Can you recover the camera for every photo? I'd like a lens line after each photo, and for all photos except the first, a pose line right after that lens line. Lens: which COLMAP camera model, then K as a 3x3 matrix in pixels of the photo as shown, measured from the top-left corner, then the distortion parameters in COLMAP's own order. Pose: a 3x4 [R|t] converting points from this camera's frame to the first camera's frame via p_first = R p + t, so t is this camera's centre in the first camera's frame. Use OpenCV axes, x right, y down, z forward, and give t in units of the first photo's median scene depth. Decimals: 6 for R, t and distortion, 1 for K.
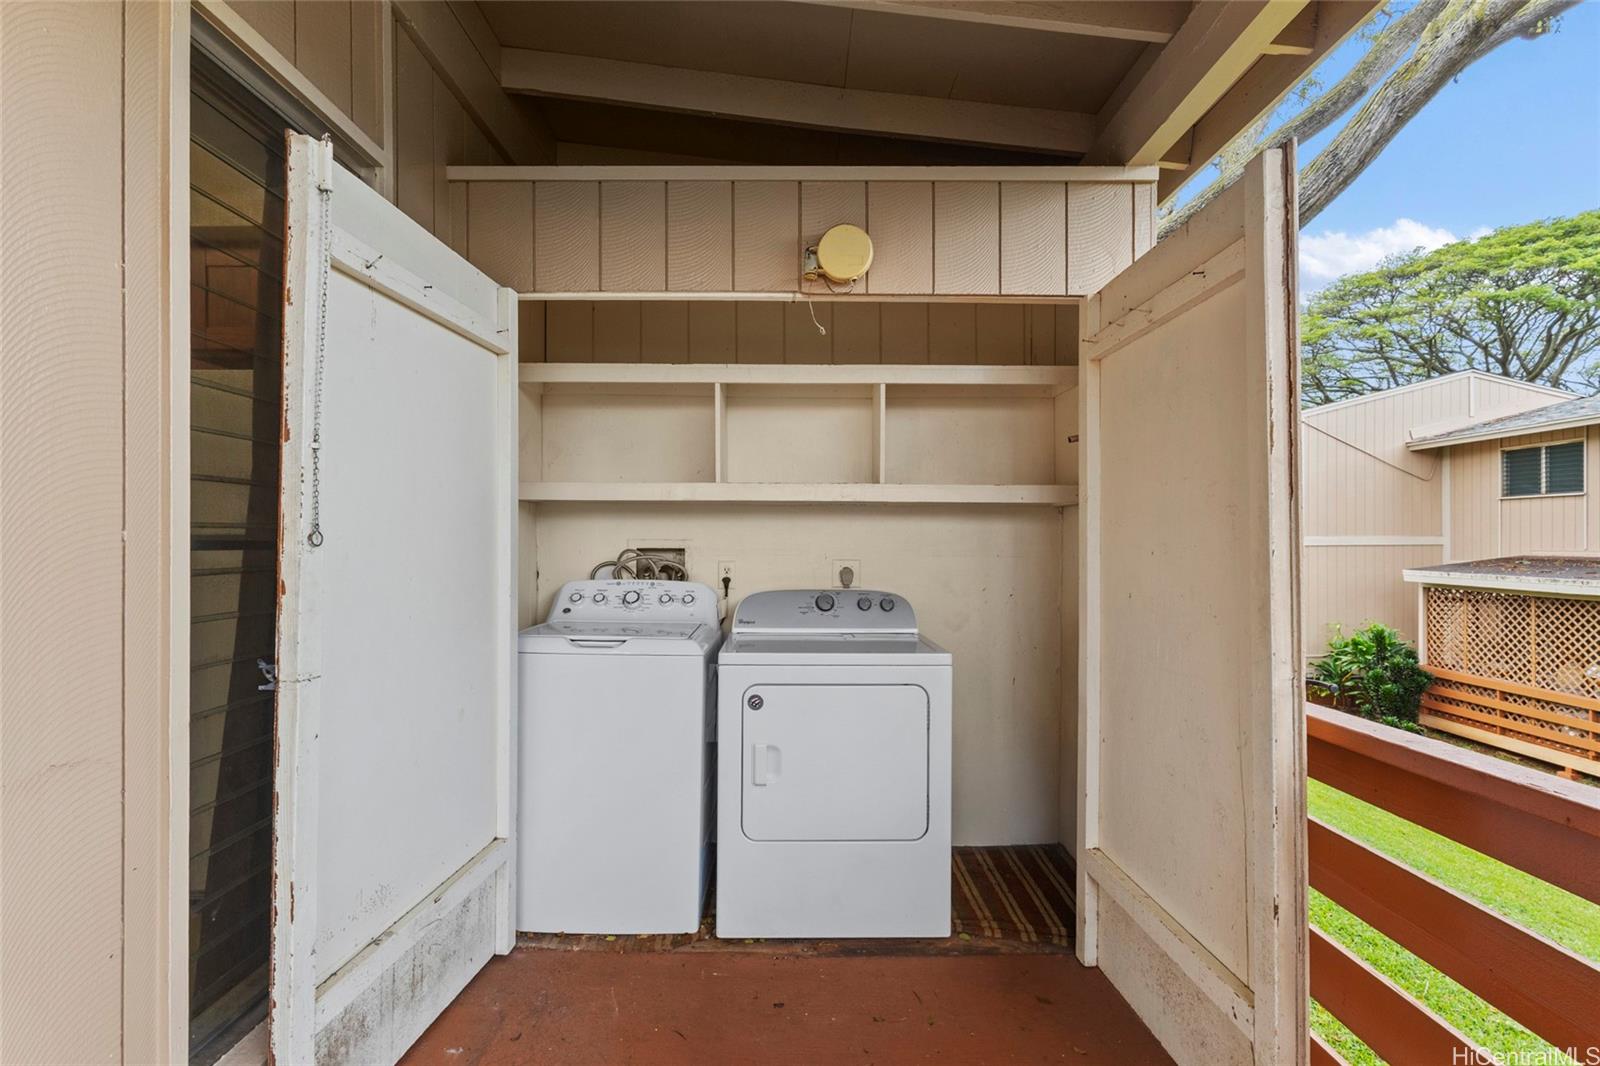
lens RADIAL K [[764.2, 0, 800.9], [0, 764.2, 538.9], [0, 0, 1]] dist [-0.001164, 0.000021]
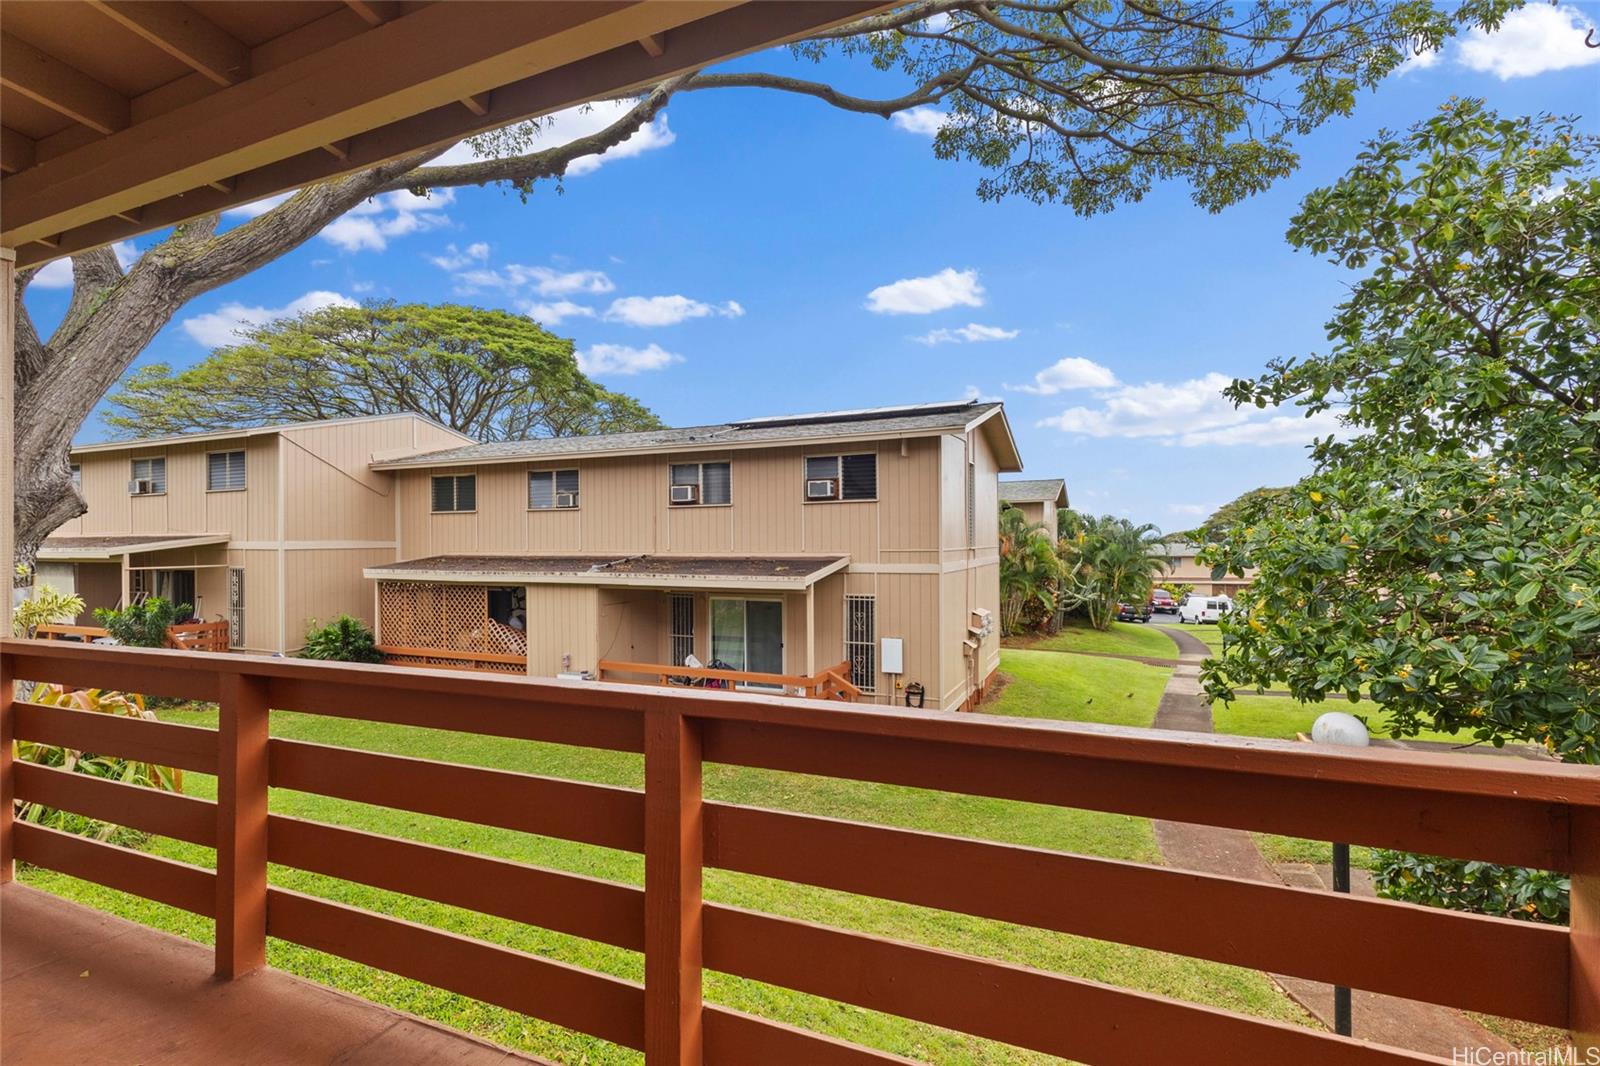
lens RADIAL K [[768.2, 0, 801.9], [0, 768.2, 547.9], [0, 0, 1]] dist [-0.001168, -0.000250]
pose [[0.415802, -0.005352, 0.909439, -0.027608], [0.000659, 0.999984, 0.005583, 0.000948], [-0.909455, -0.001722, 0.415799, -0.126224]]
